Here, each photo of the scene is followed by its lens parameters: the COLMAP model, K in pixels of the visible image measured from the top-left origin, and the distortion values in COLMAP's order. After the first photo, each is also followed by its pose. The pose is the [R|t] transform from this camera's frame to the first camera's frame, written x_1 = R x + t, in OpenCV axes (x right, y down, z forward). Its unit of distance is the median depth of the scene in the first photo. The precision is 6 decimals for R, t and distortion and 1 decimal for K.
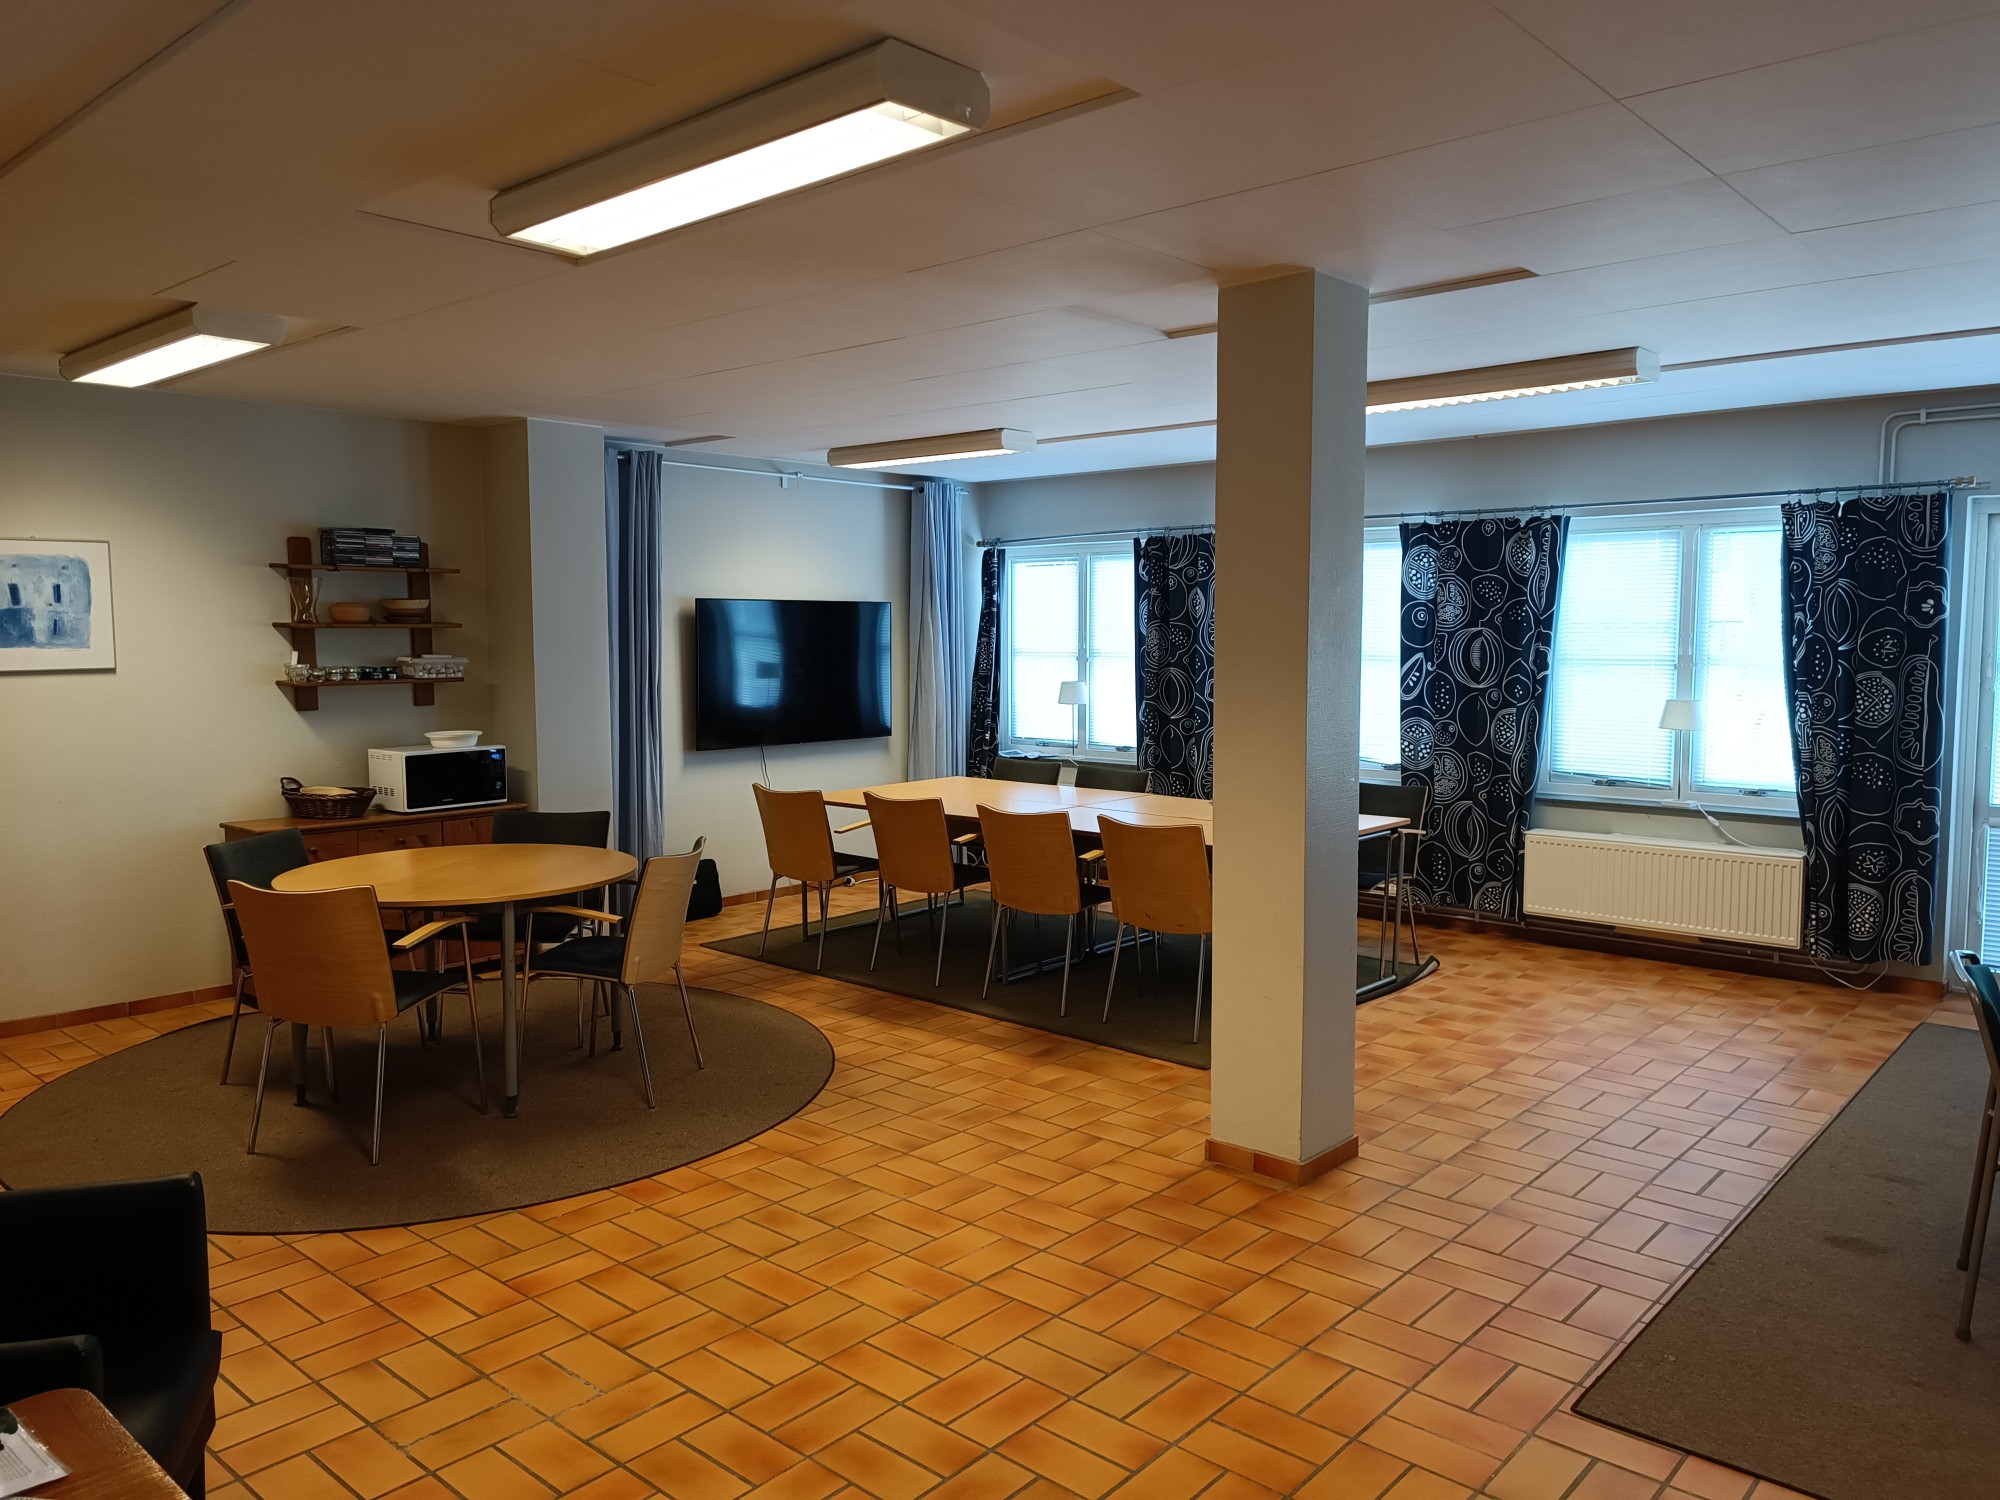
lens RADIAL K [[1448.8, 0, 1000.0], [0, 1448.8, 750.0], [0, 0, 1]] dist [0.043064, -0.046614]
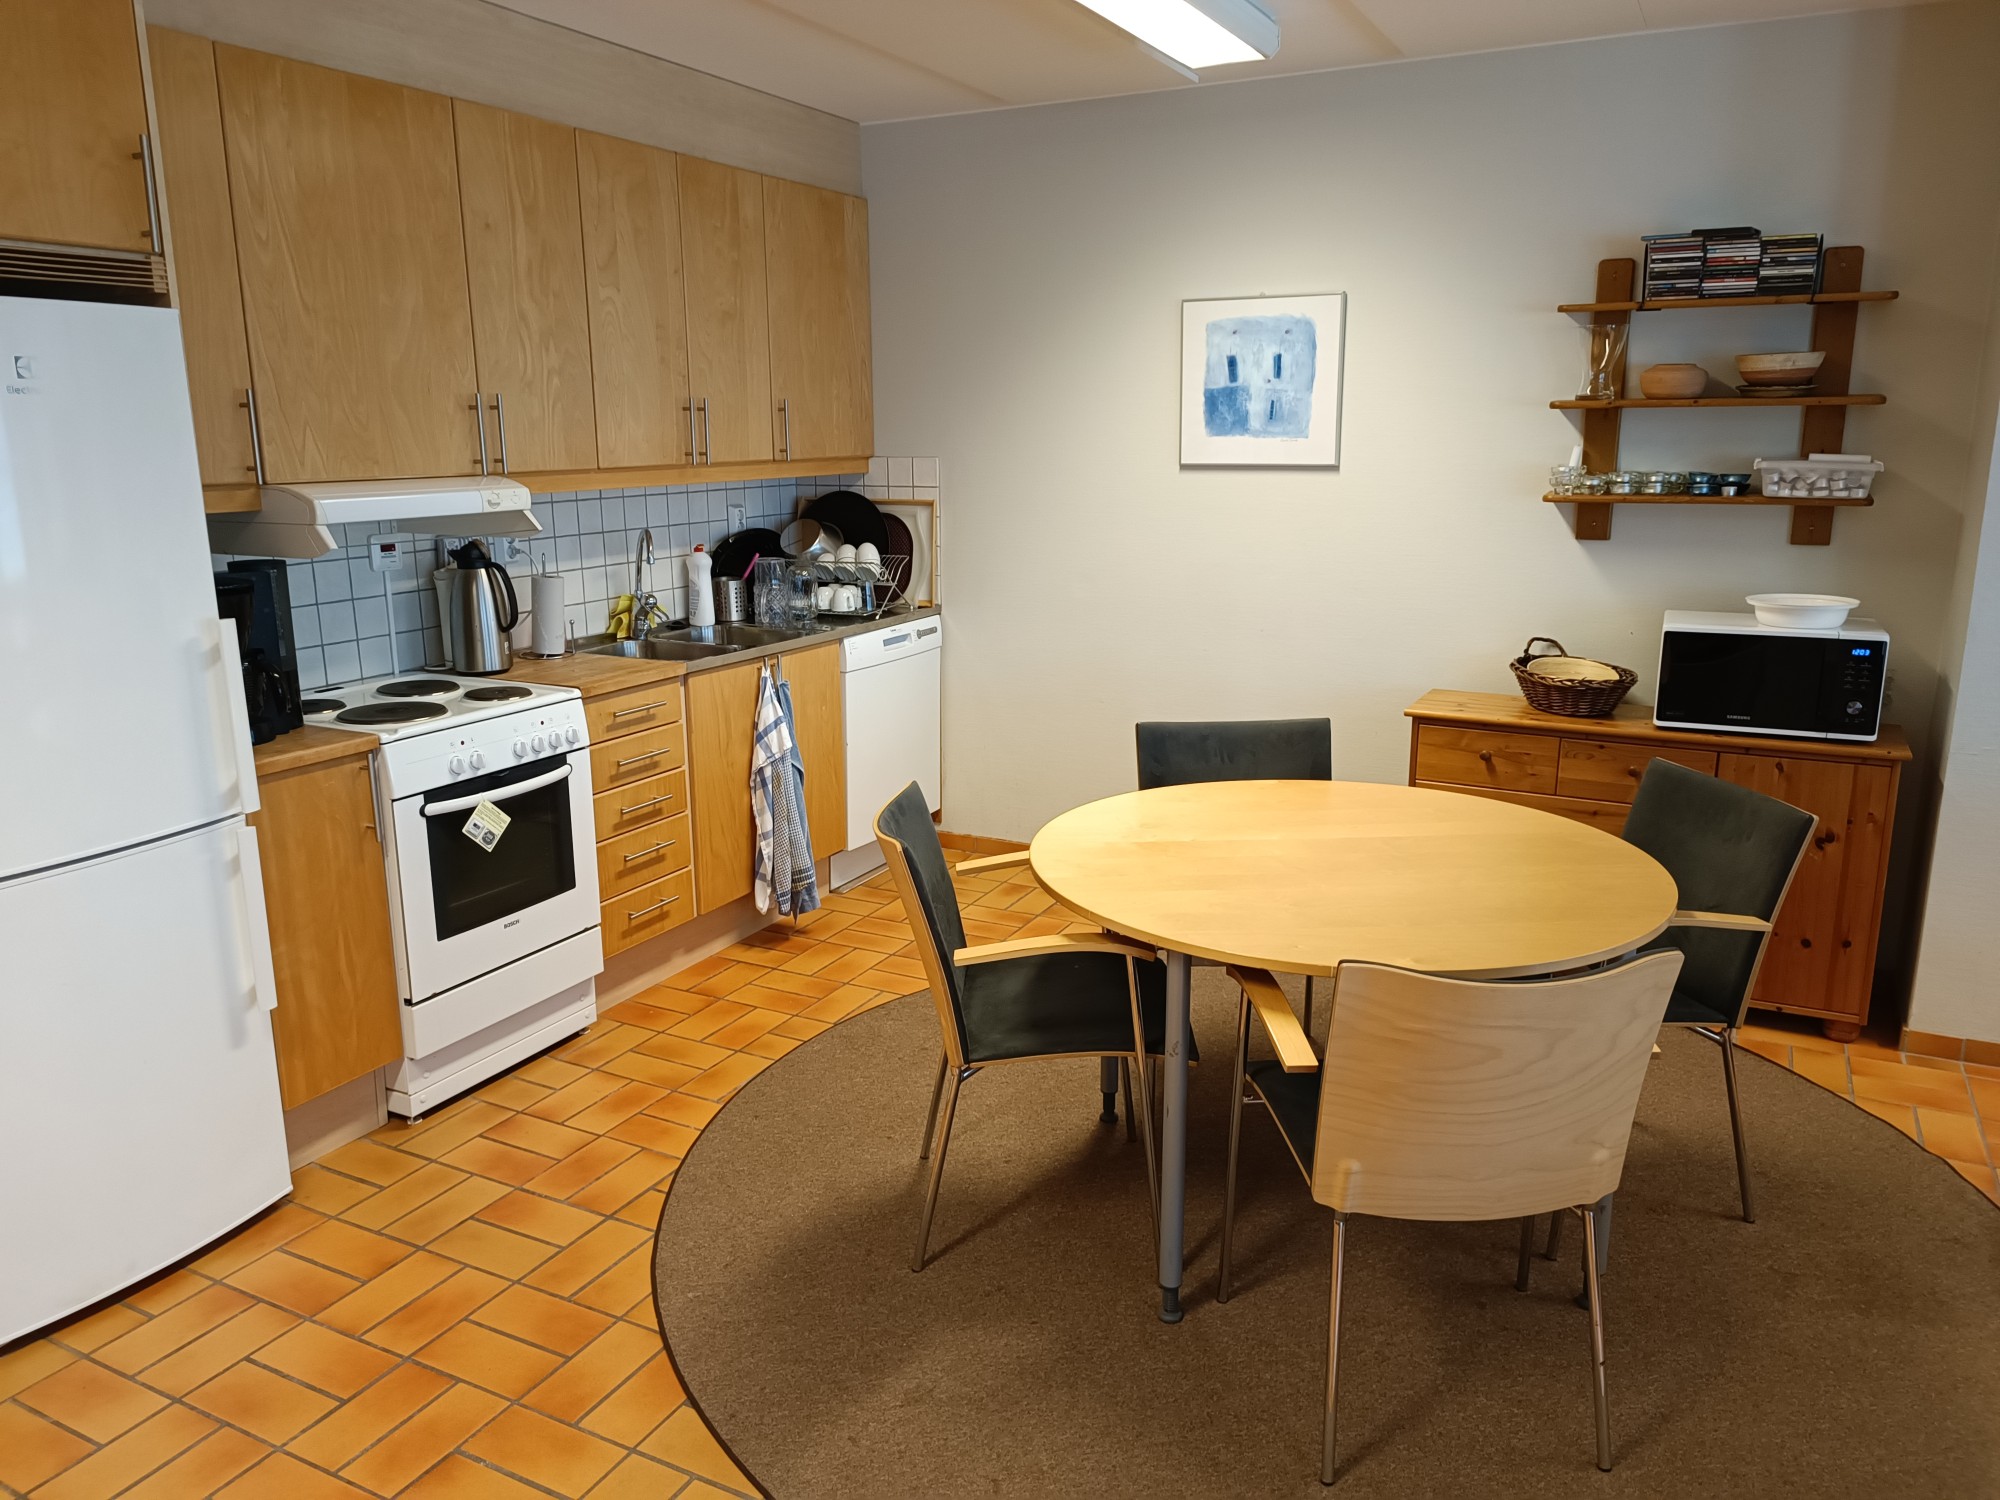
lens RADIAL K [[1448.0, 0, 1000.0], [0, 1448.0, 750.0], [0, 0, 1]] dist [0.013508, 0.004752]
pose [[0.241467, 0.216110, -0.946039, 0.085875], [-0.076428, 0.976094, 0.203468, -0.044541], [0.967395, 0.023173, 0.252211, 0.560547]]
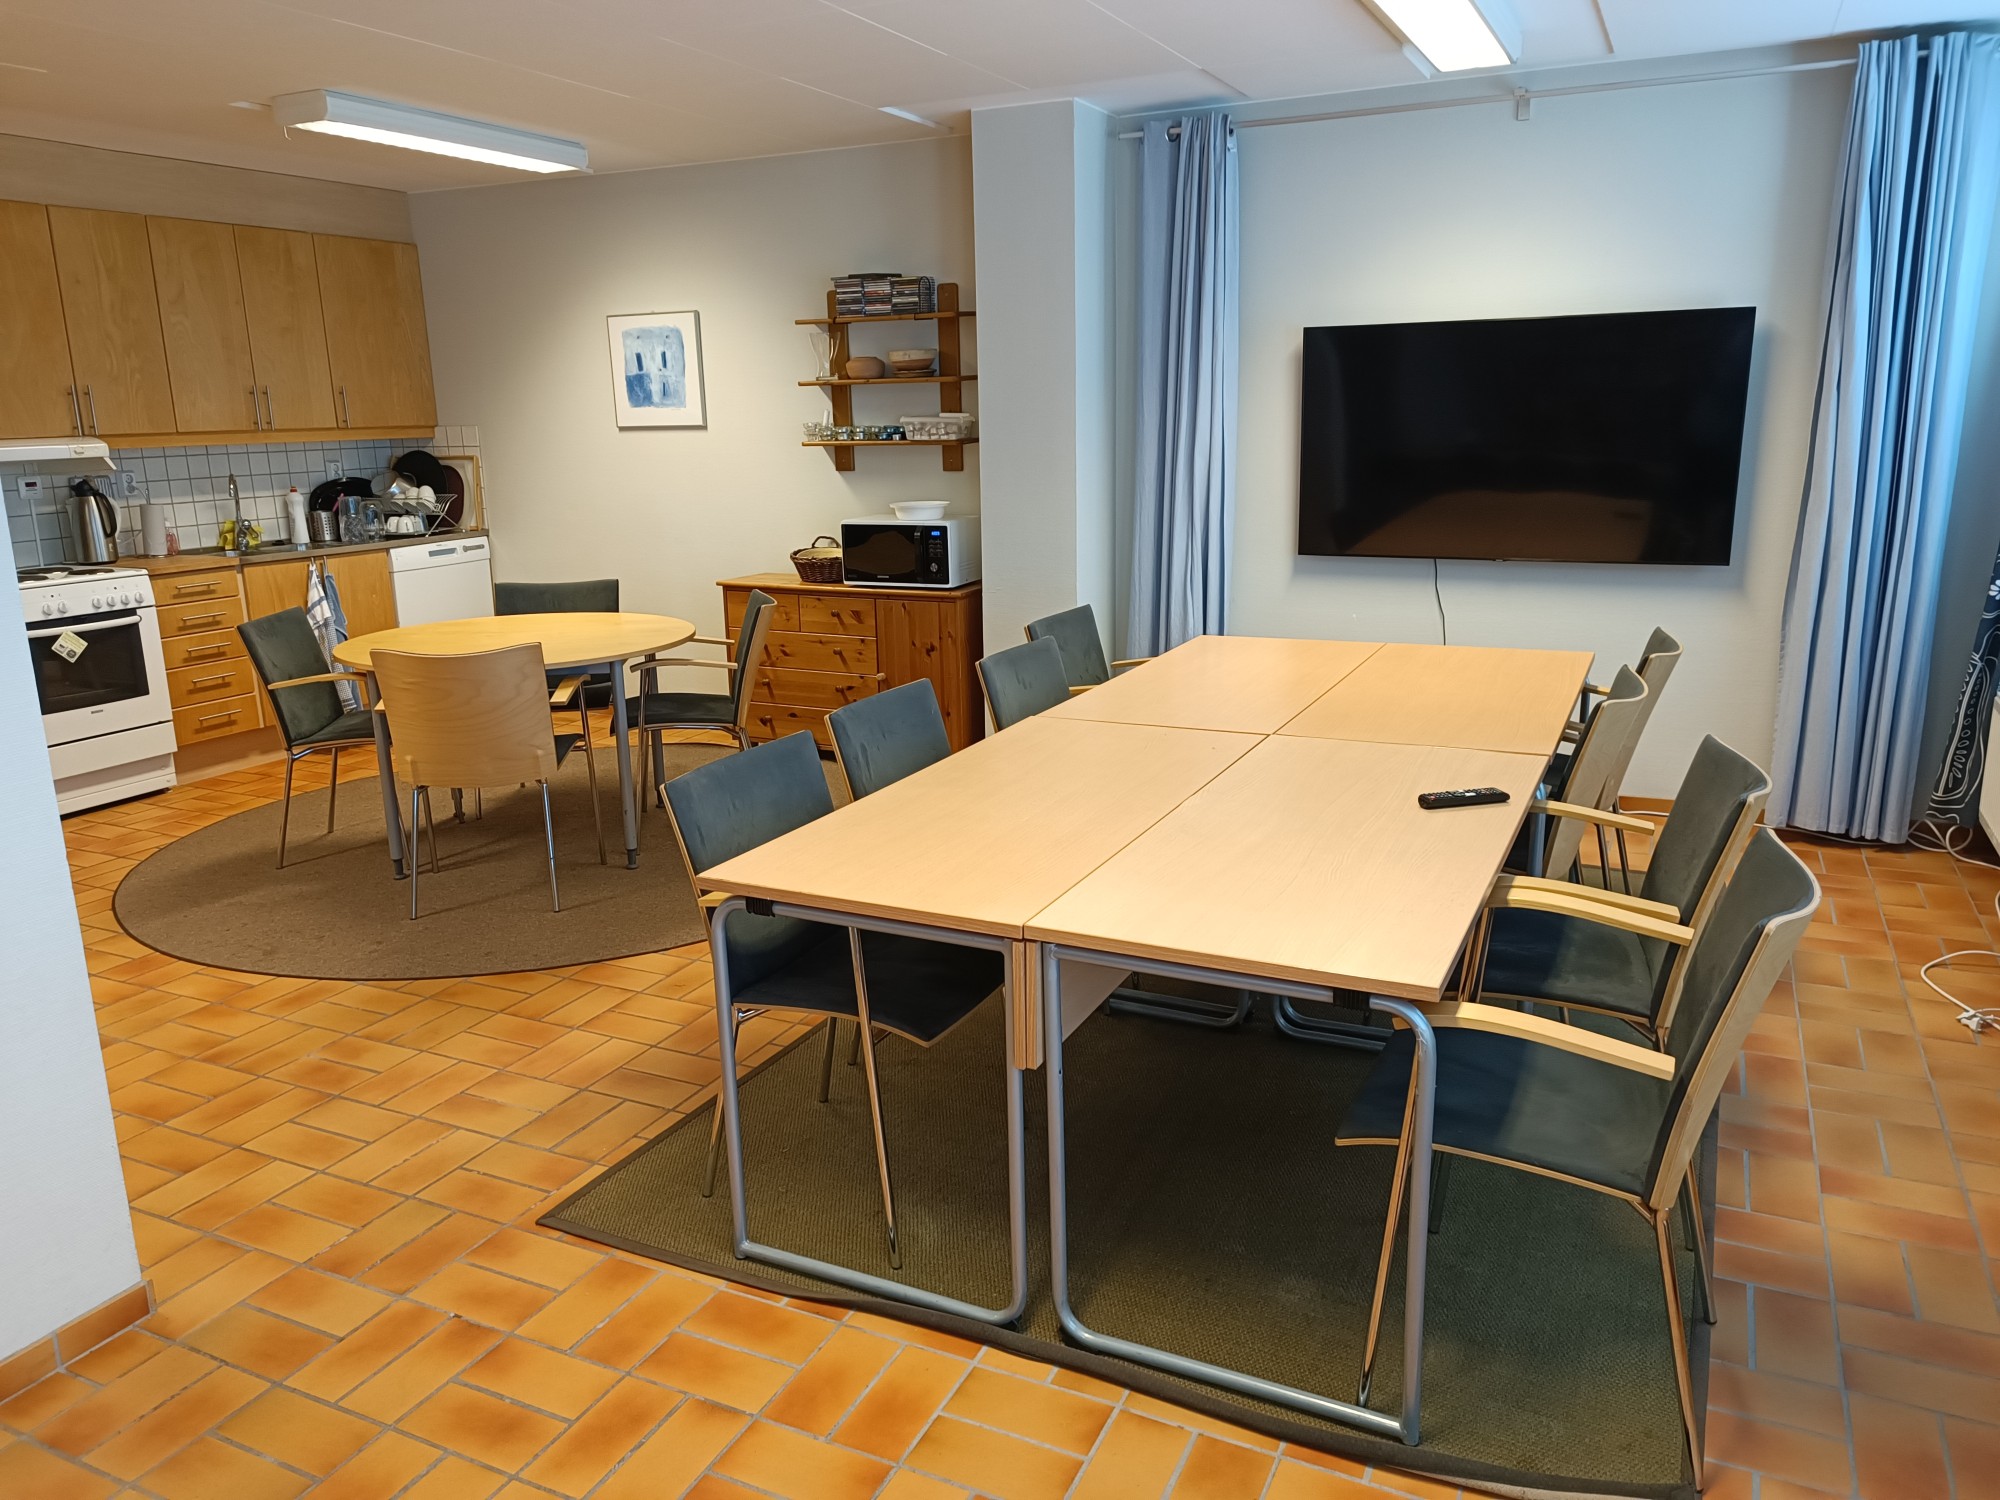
lens RADIAL K [[1448.8, 0, 1000.0], [0, 1448.8, 750.0], [0, 0, 1]] dist [0.043064, -0.046614]
pose [[0.266380, 0.220897, -0.938215, 0.505255], [-0.060785, 0.975297, 0.212369, -0.055673], [0.961950, 0.000458, 0.273226, 0.793836]]
